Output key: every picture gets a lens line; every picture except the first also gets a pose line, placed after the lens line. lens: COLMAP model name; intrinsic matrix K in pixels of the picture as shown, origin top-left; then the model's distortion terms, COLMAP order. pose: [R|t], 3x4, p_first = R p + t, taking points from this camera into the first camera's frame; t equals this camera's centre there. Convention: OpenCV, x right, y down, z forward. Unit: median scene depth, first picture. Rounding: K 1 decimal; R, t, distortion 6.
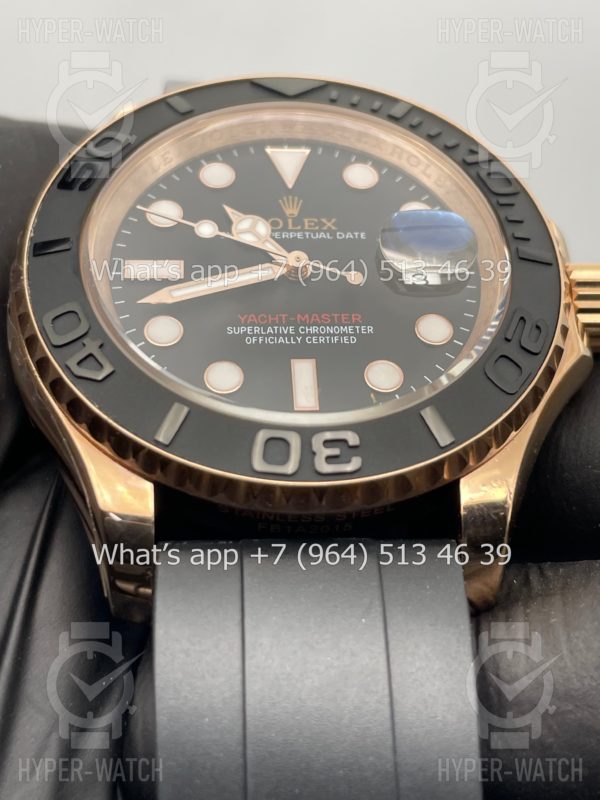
lens RADIAL K [[1279.1, 0, 300.0], [0, 1279.1, 400.0], [0, 0, 1]] dist [0.138560, -0.047281]
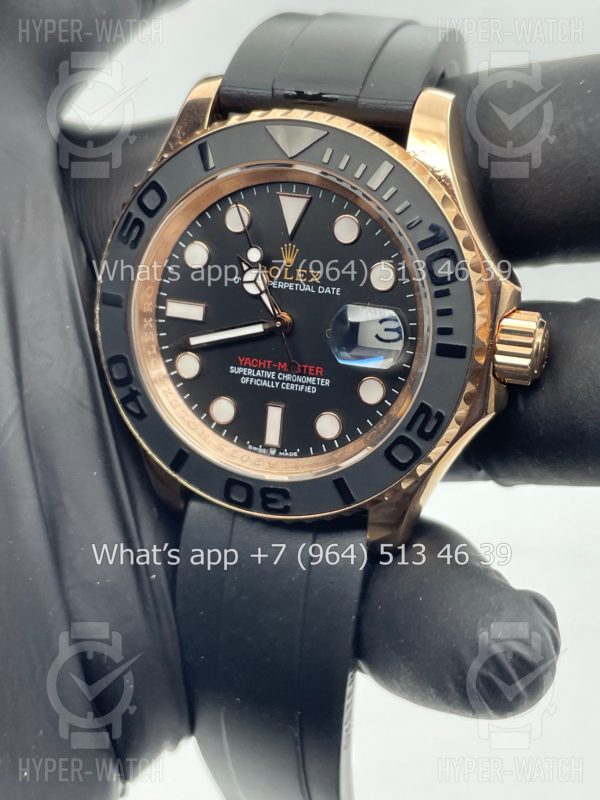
lens RADIAL K [[1249.1, 0, 286.6], [0, 1249.1, 382.9], [0, 0, 1]] dist [0.232633, 0.007929]
pose [[0.919271, 0.197789, -0.340323, 0.472456], [0.099795, 0.719231, 0.687566, -0.983856], [0.380764, -0.666023, 0.641430, 0.120237]]
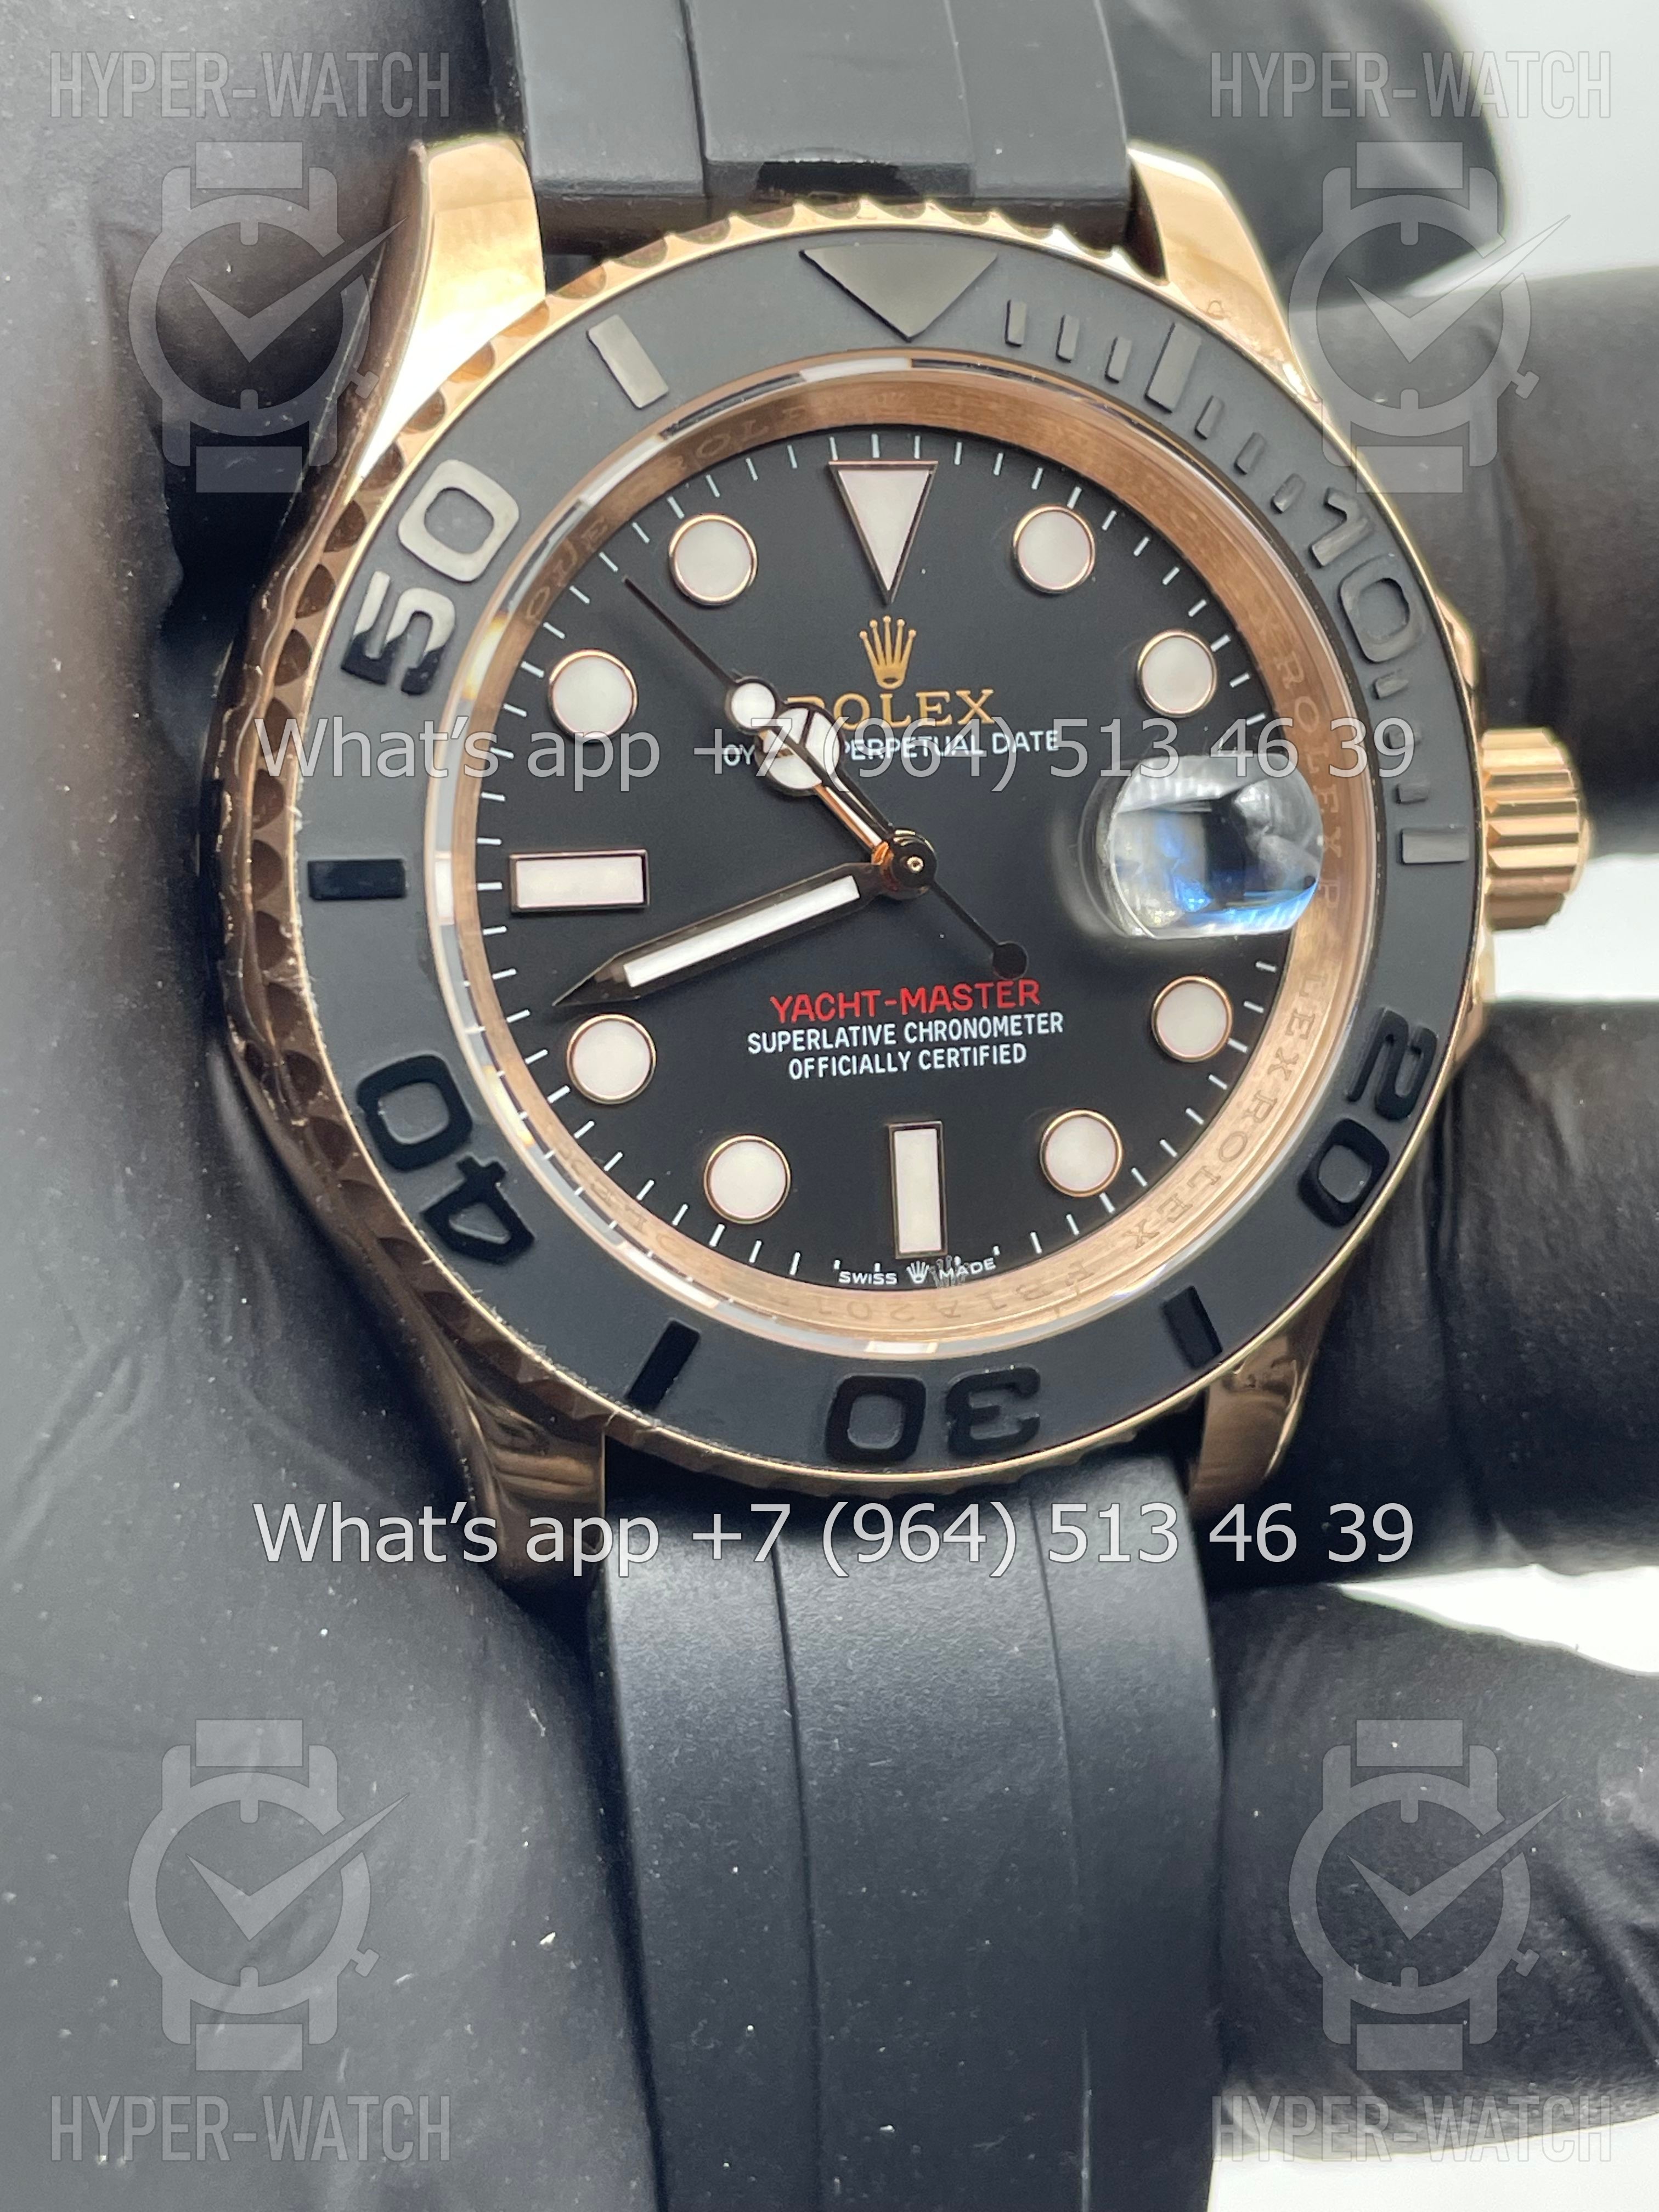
lens RADIAL K [[3536.8, 0, 829.5], [0, 3536.8, 1106.0], [0, 0, 1]] dist [0.138560, -0.047281]
pose [[0.980625, -0.007788, 0.195738, -0.267406], [-0.118110, 0.773658, 0.622498, -0.797937], [-0.156283, -0.633556, 0.757748, 0.050112]]
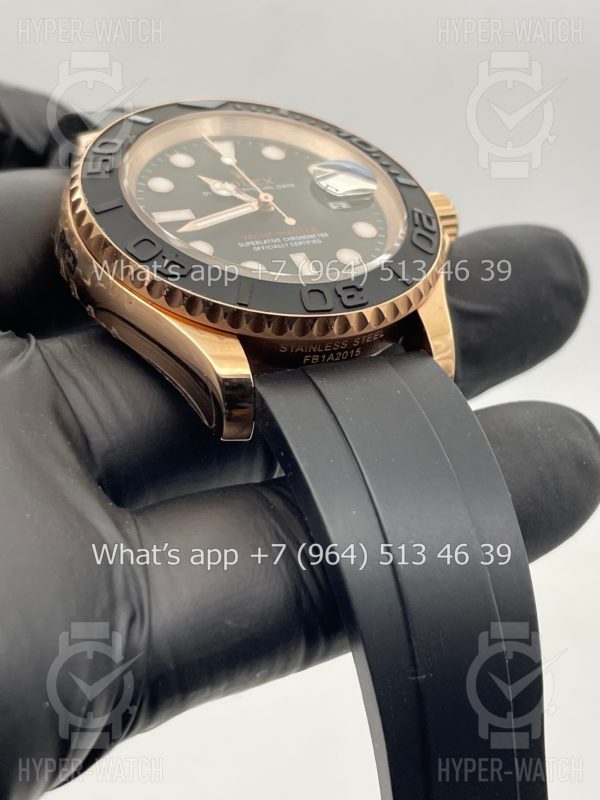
lens RADIAL K [[1279.1, 0, 300.0], [0, 1279.1, 400.0], [0, 0, 1]] dist [0.138560, -0.047281]
pose [[0.919677, -0.169811, 0.354059, -0.533018], [0.222792, 0.968133, -0.114380, 0.294584], [-0.323353, 0.184074, 0.928202, -0.337075]]
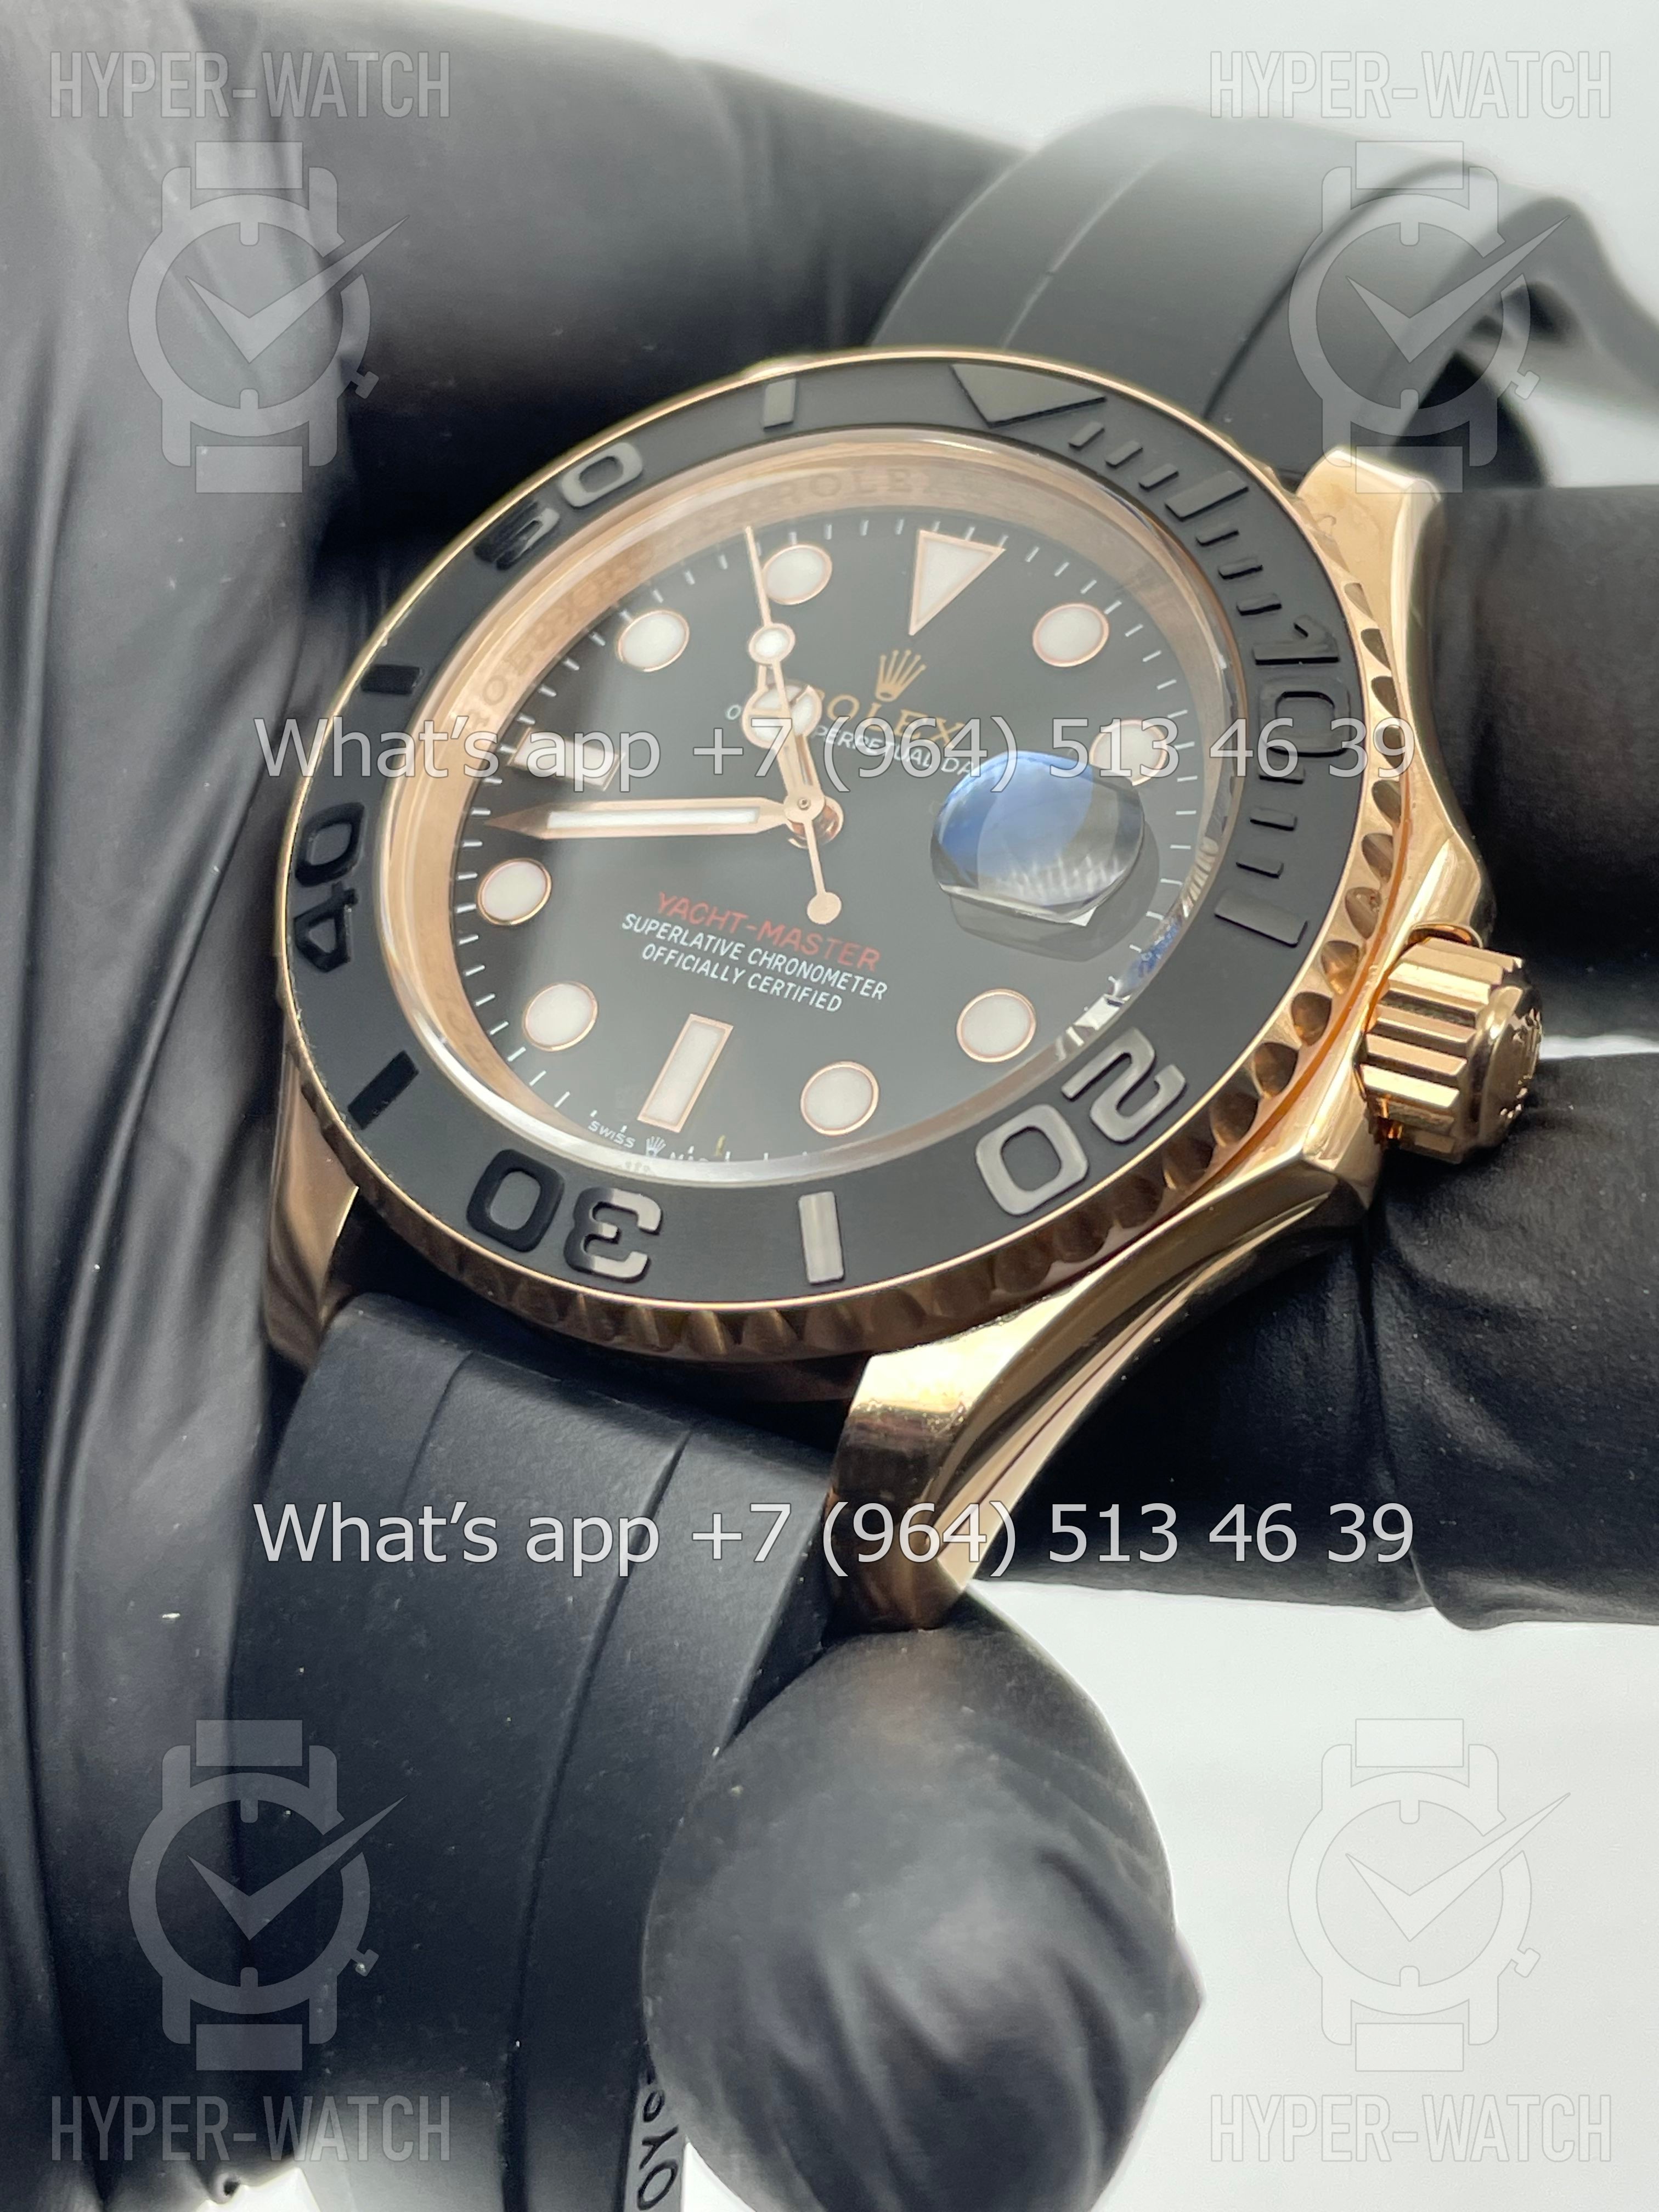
lens RADIAL K [[3453.8, 0, 792.5], [0, 3453.8, 1058.7], [0, 0, 1]] dist [0.232633, 0.007929]
pose [[0.815119, 0.265255, -0.514996, 0.691136], [-0.189257, 0.962162, 0.196023, -0.274260], [0.547506, -0.062315, 0.834478, -0.081614]]
